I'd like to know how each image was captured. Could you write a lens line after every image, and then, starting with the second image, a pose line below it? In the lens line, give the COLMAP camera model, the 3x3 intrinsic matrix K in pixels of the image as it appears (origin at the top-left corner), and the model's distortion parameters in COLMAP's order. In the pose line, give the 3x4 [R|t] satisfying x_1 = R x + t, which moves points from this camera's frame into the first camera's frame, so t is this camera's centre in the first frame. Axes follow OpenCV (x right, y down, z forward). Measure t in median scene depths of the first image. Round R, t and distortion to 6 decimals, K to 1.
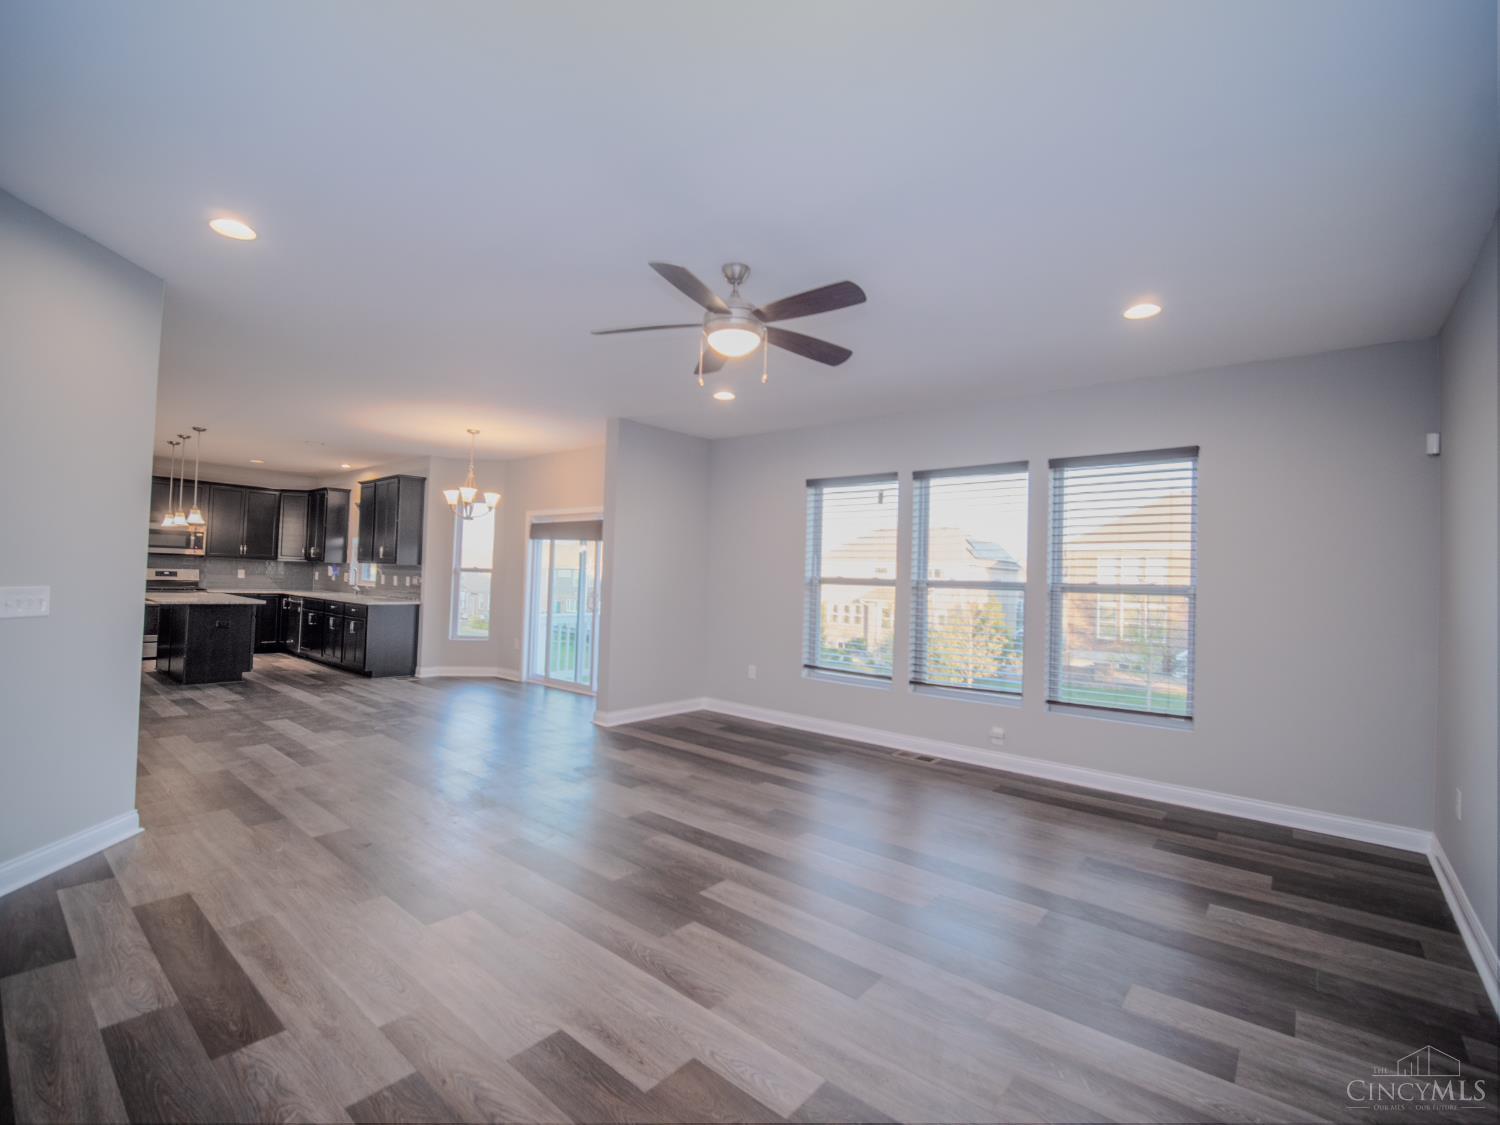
lens RADIAL K [[676.5, 0, 751.9], [0, 676.5, 560.2], [0, 0, 1]] dist [-0.019037, -0.000057]
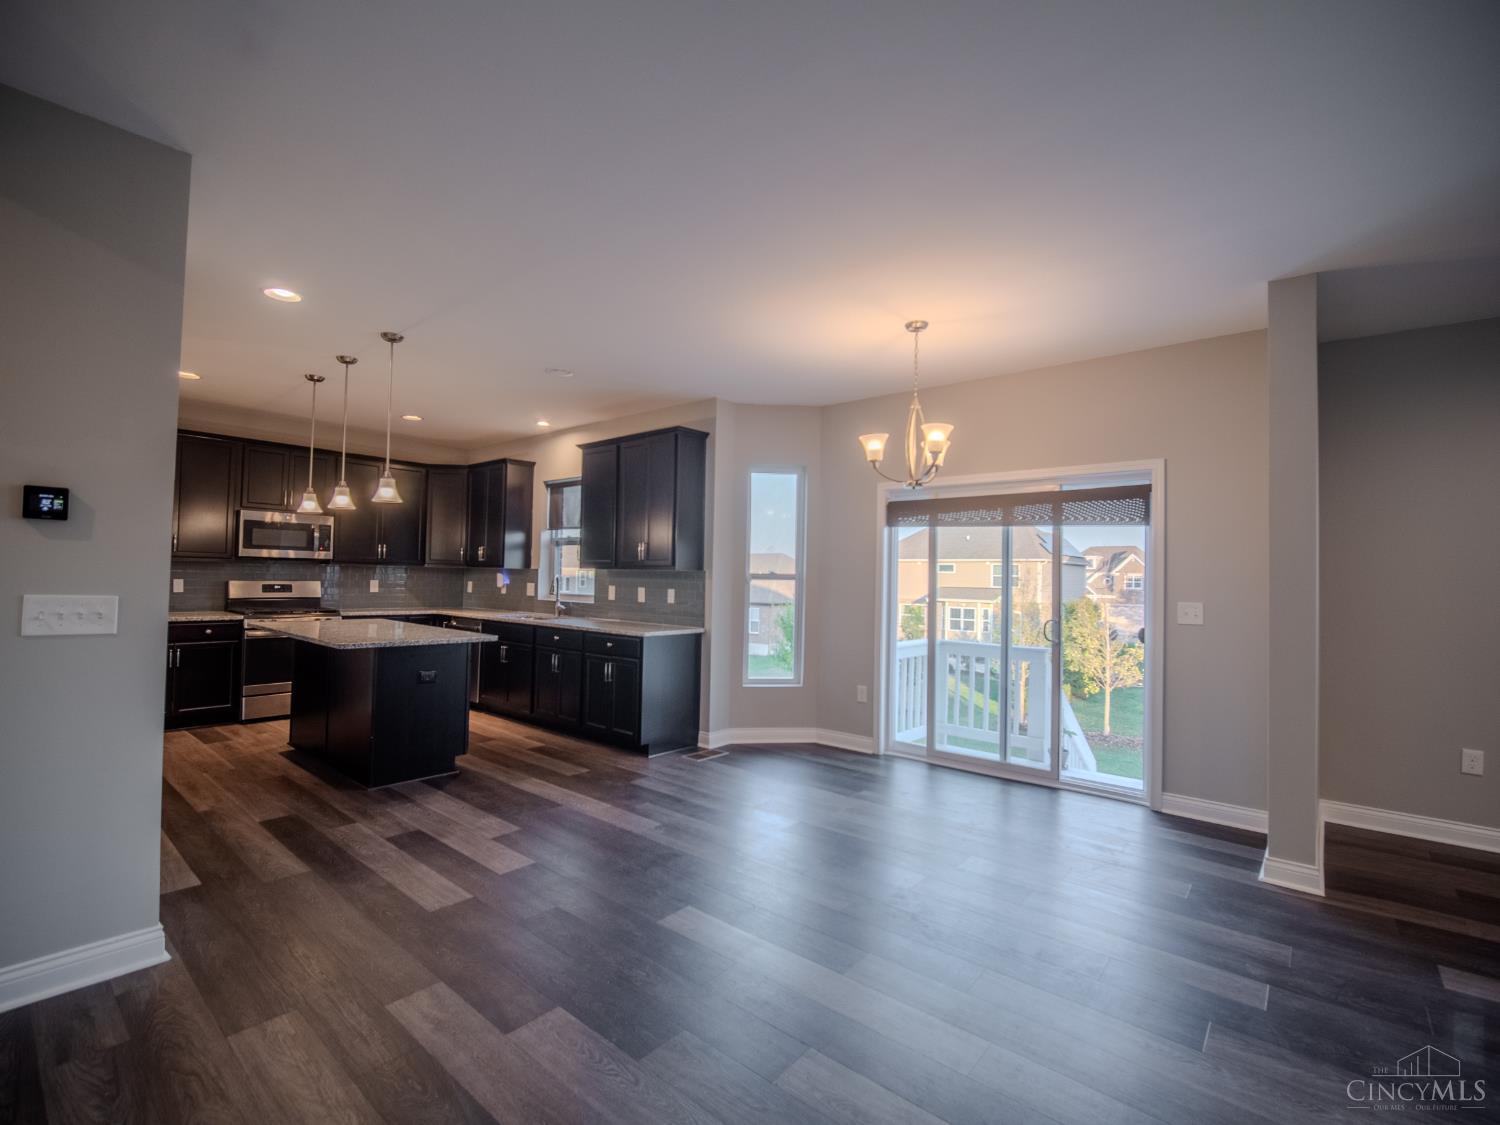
lens RADIAL K [[676.5, 0, 751.9], [0, 676.5, 560.2], [0, 0, 1]] dist [-0.019037, -0.000057]
pose [[0.999905, -0.013503, -0.002845, -0.440047], [0.013507, 0.999907, 0.001619, -0.002787], [0.002823, -0.001657, 0.999995, 0.360948]]
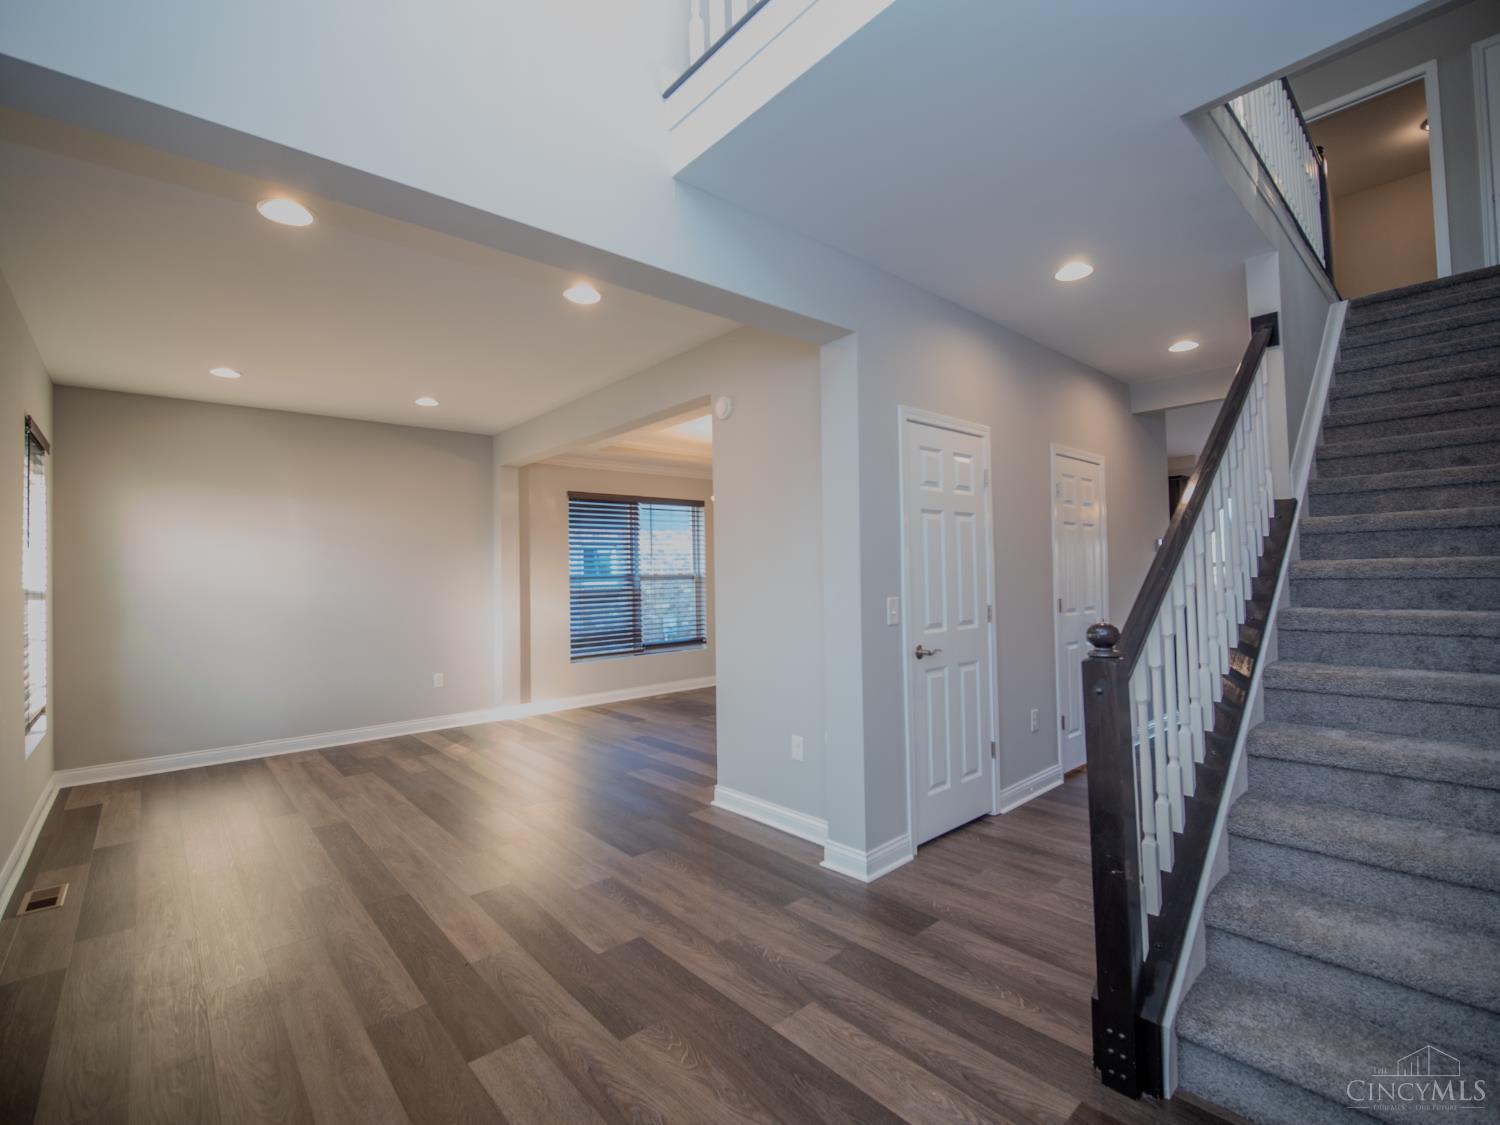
lens RADIAL K [[676.5, 0, 751.9], [0, 676.5, 560.2], [0, 0, 1]] dist [-0.019037, -0.000057]
pose [[0.988976, -0.051025, -0.139005, 0.171530], [0.051257, 0.998684, -0.001914, 0.001833], [0.138920, -0.005232, 0.990290, -0.145399]]
